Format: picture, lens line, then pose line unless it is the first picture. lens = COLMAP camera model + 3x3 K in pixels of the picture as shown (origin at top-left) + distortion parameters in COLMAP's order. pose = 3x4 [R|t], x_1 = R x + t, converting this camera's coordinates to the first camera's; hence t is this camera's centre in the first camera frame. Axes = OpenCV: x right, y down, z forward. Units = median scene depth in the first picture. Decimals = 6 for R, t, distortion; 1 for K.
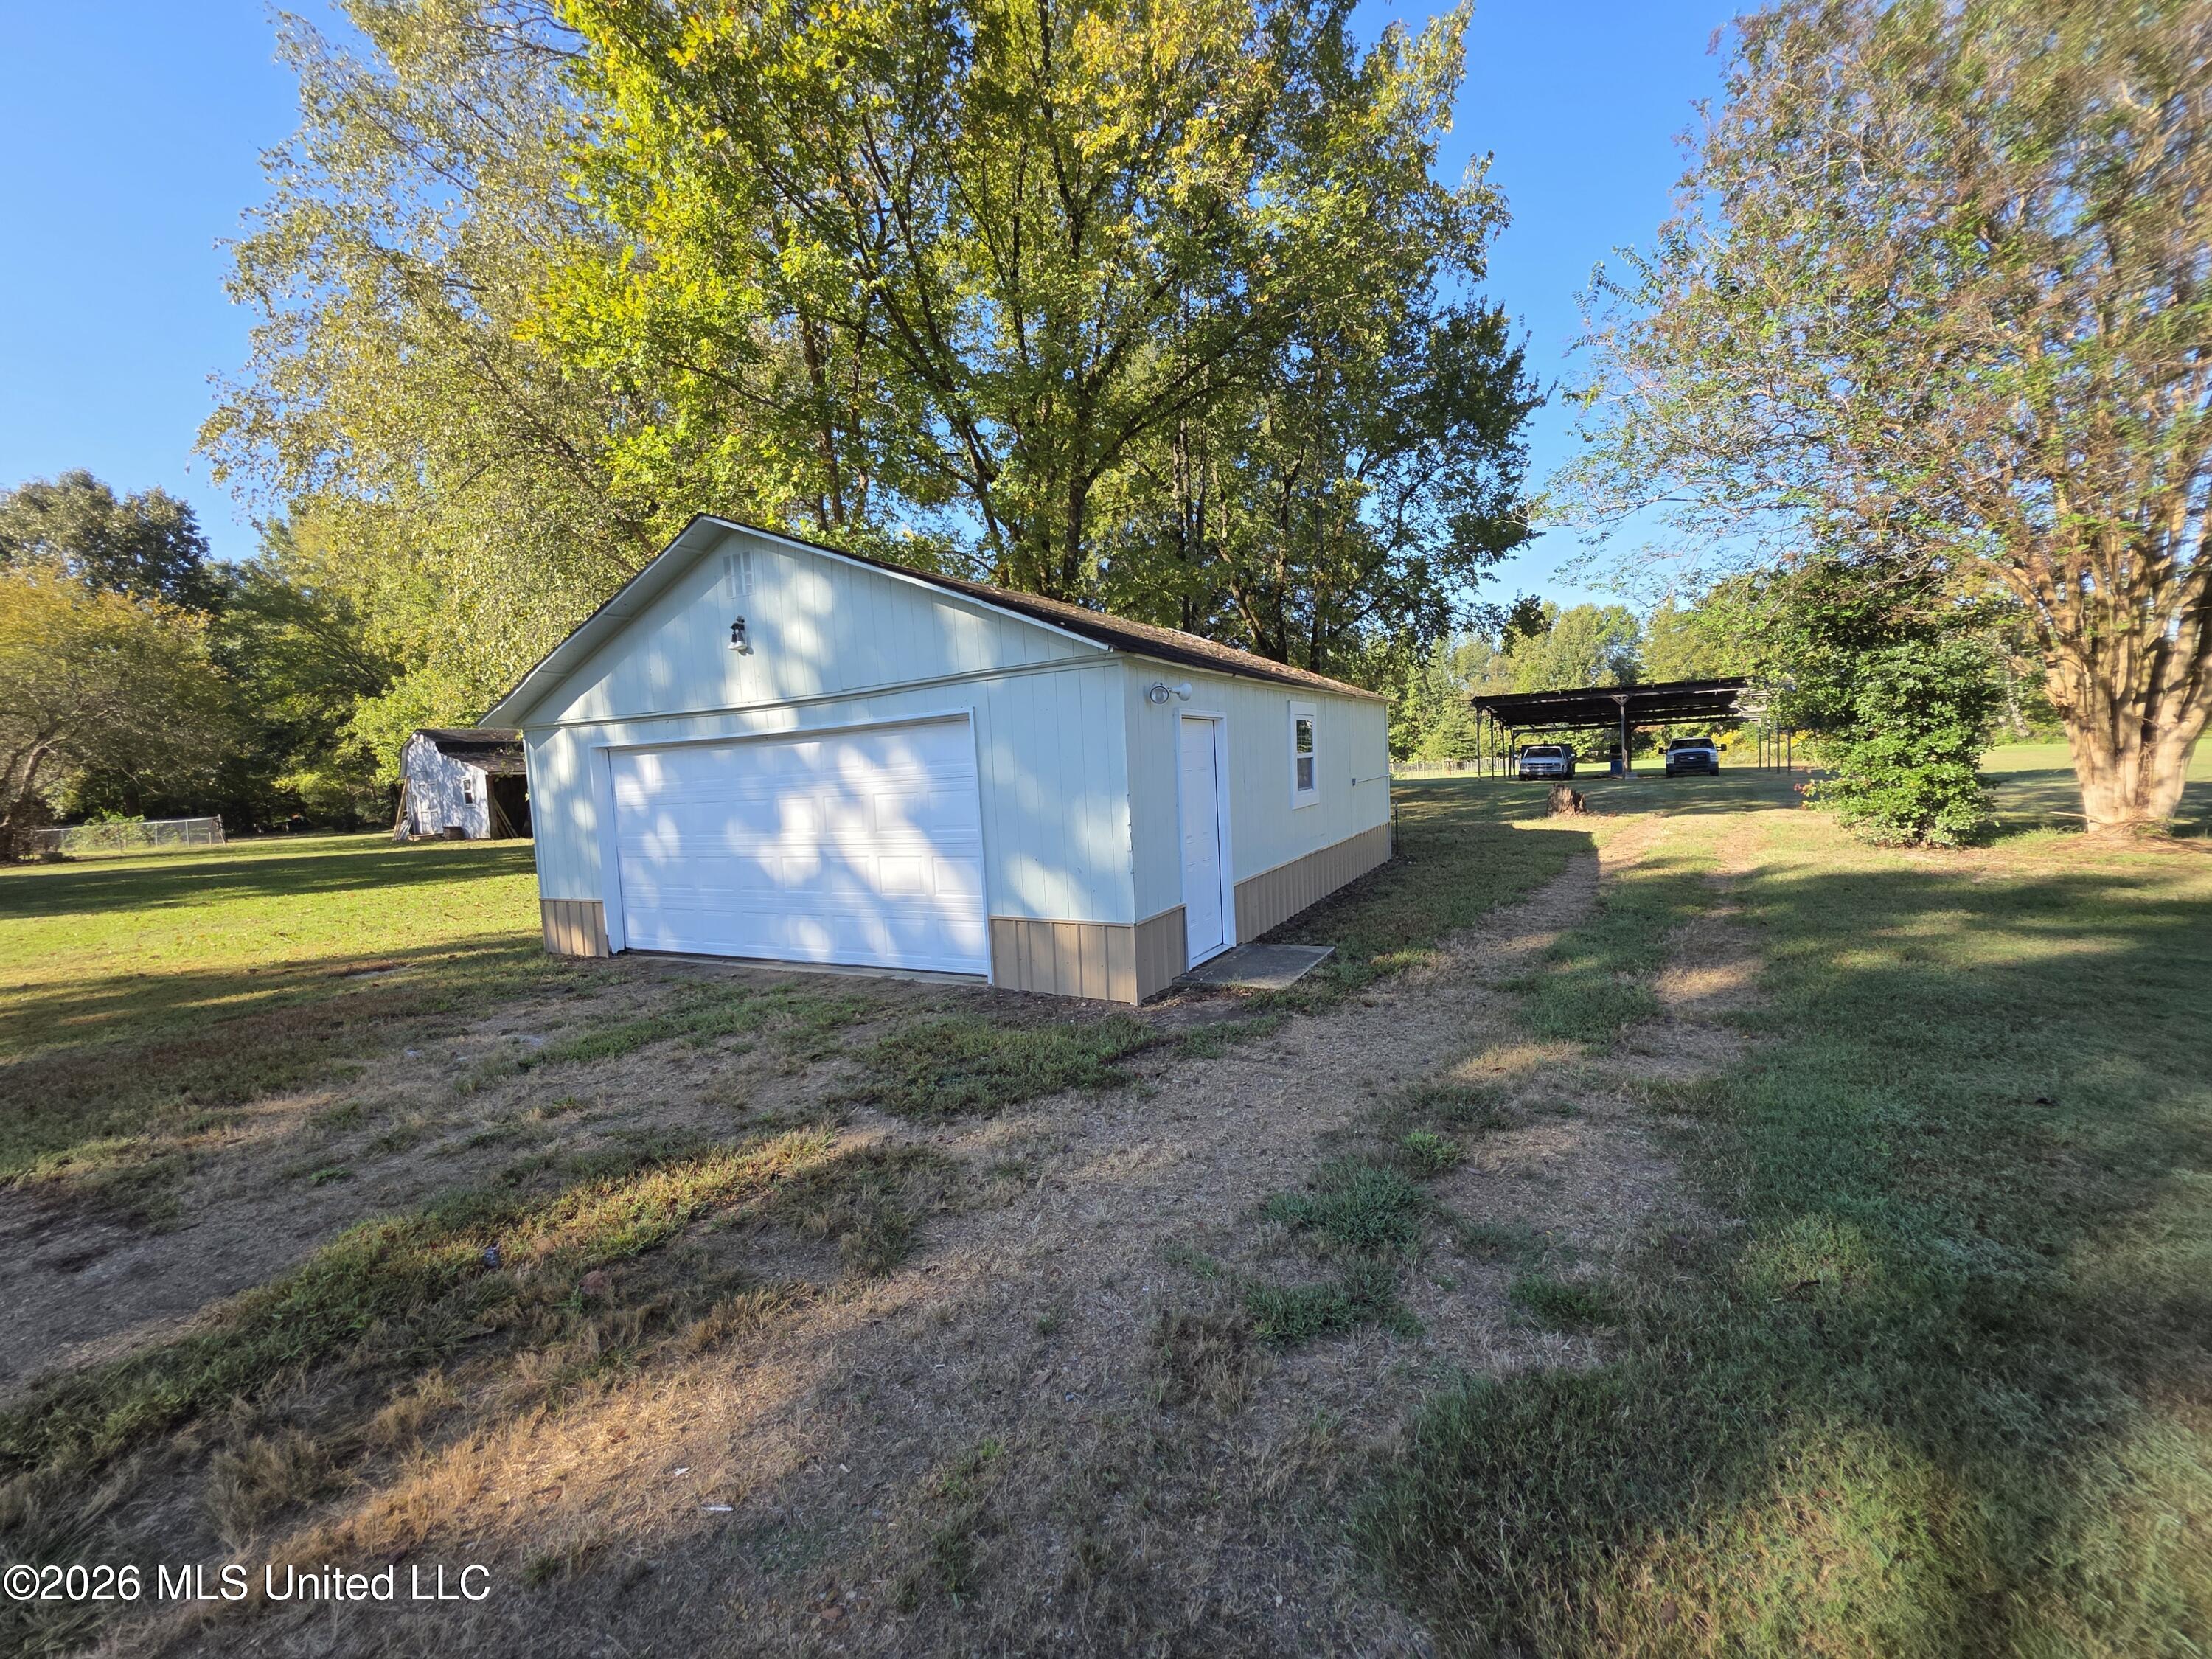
lens RADIAL K [[889.9, 0, 1119.1], [0, 889.9, 824.5], [0, 0, 1]] dist [0.000792, -0.000081]
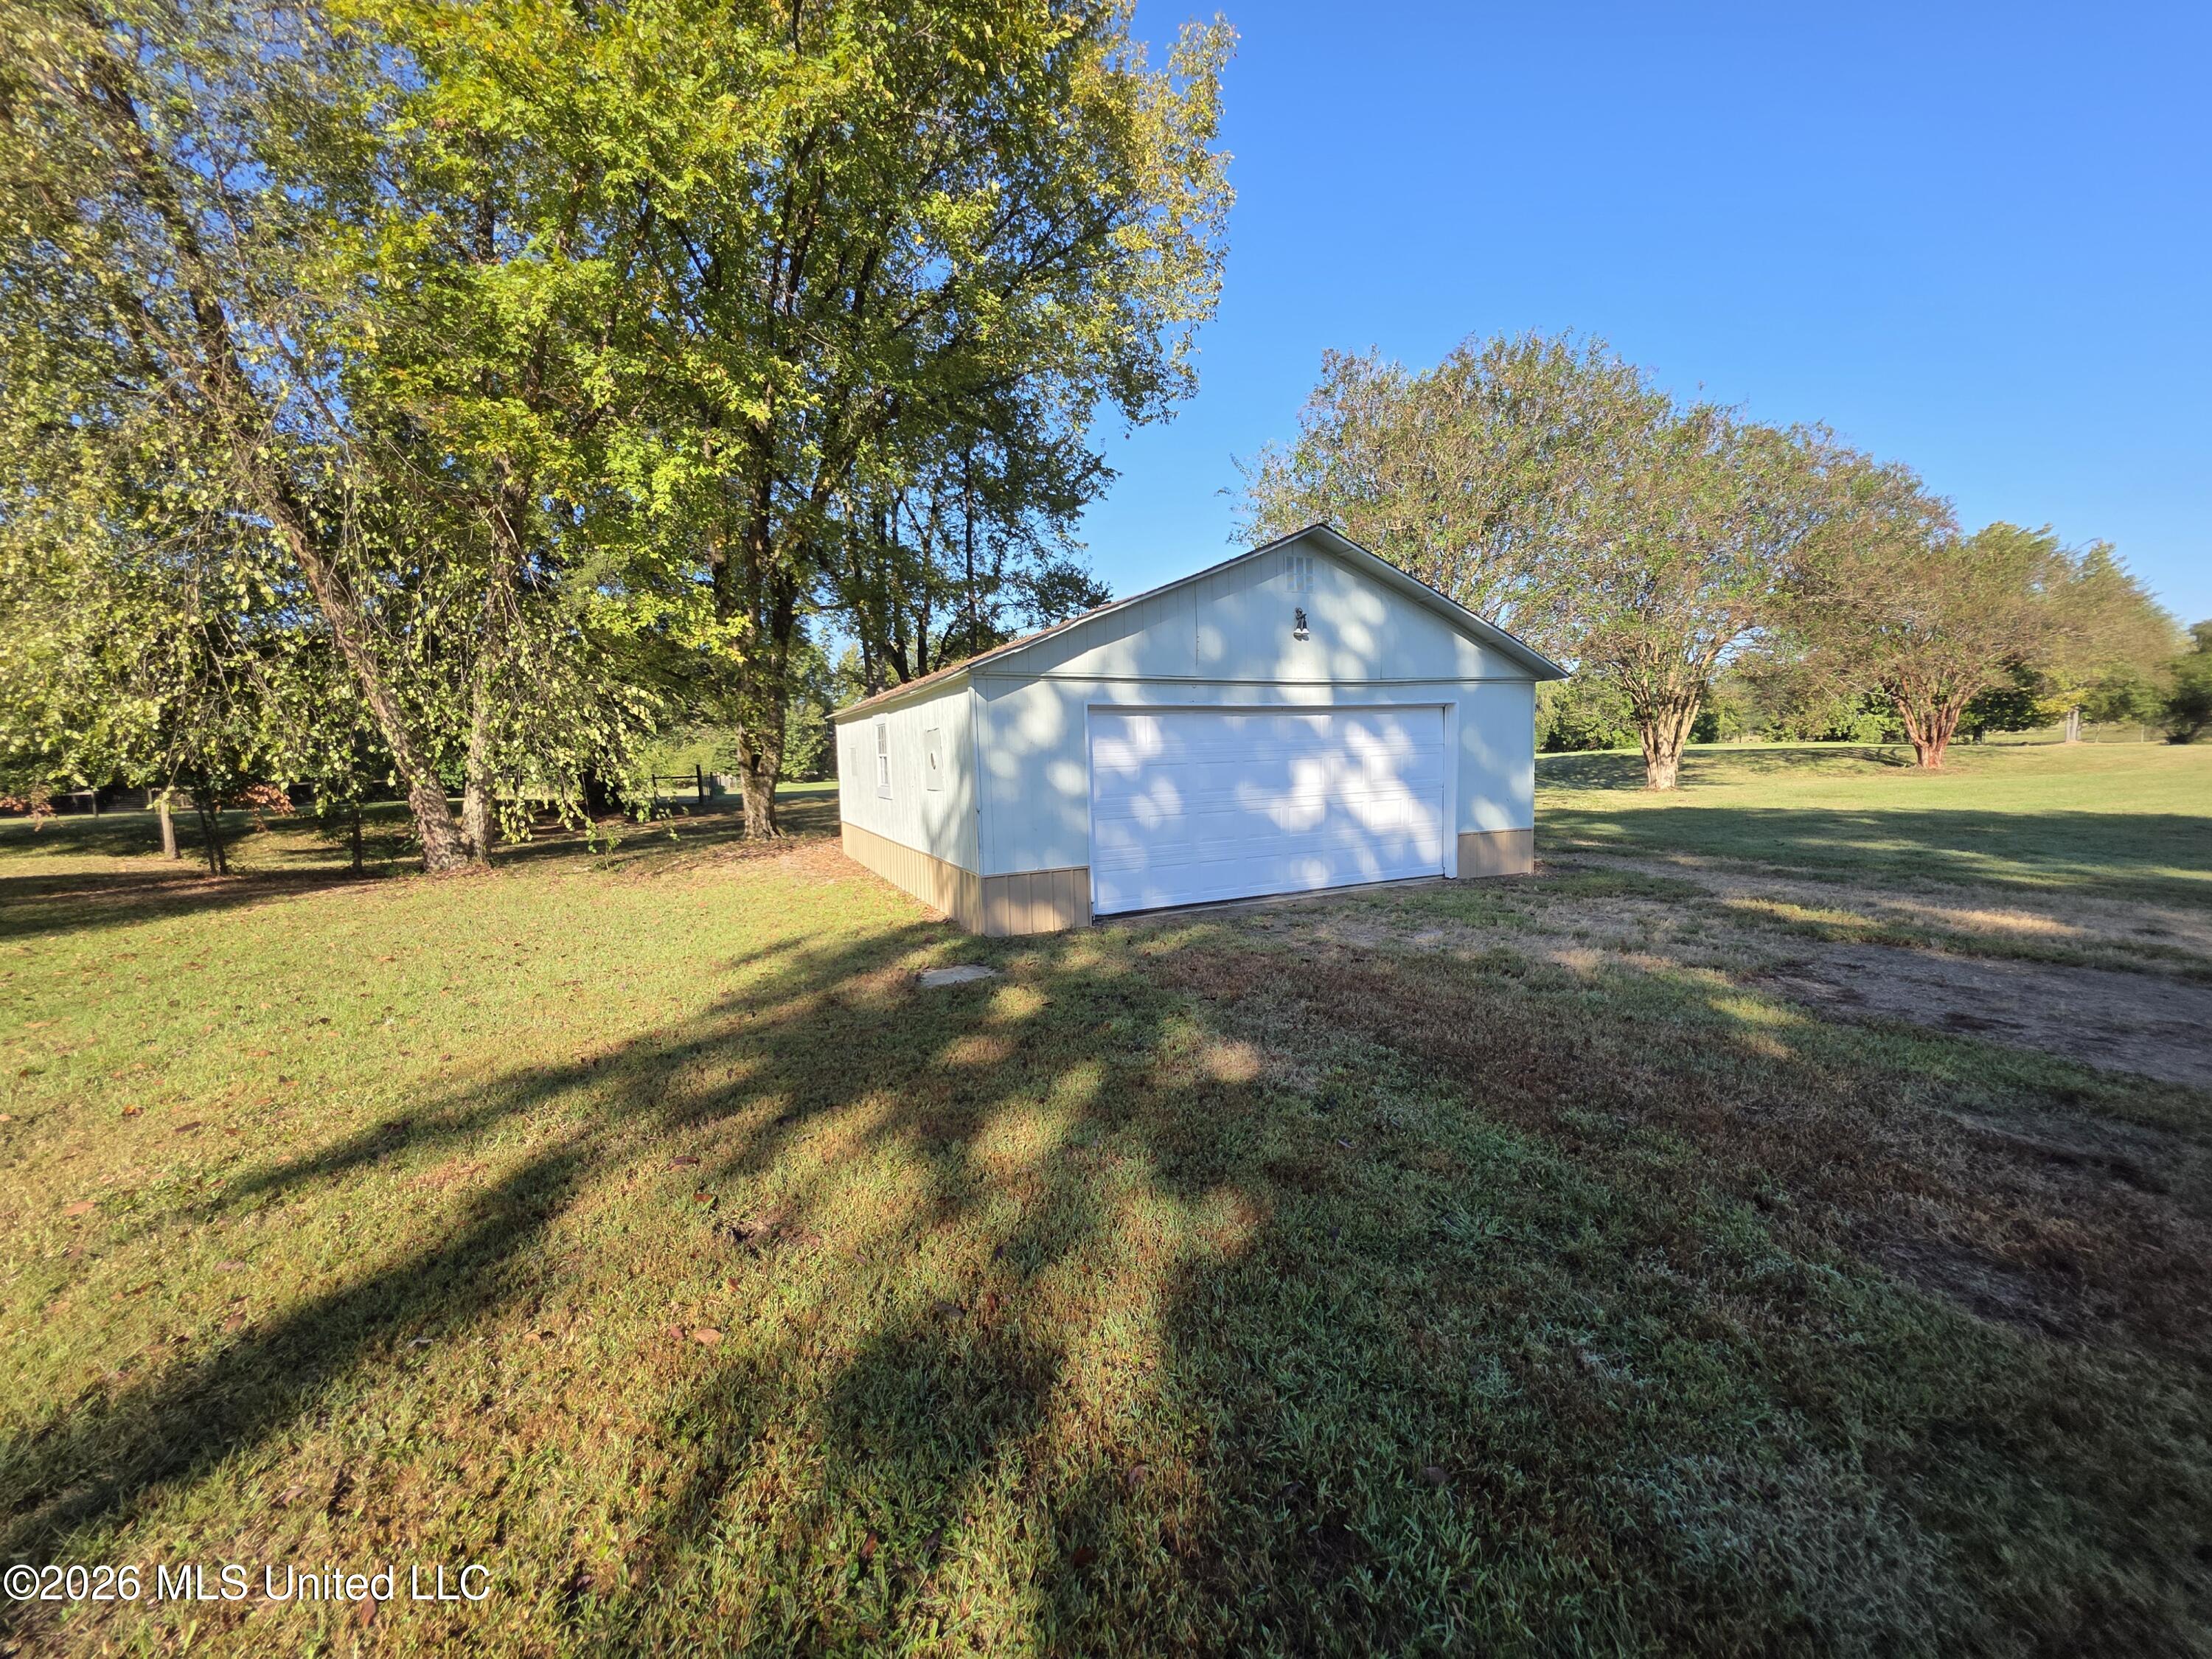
lens RADIAL K [[889.9, 0, 1119.1], [0, 889.9, 824.5], [0, 0, 1]] dist [0.000792, -0.000081]
pose [[0.570477, -0.043905, 0.820139, -1.576340], [0.037061, 0.998929, 0.027697, 0.014246], [-0.820477, 0.014595, 0.571494, 0.516887]]
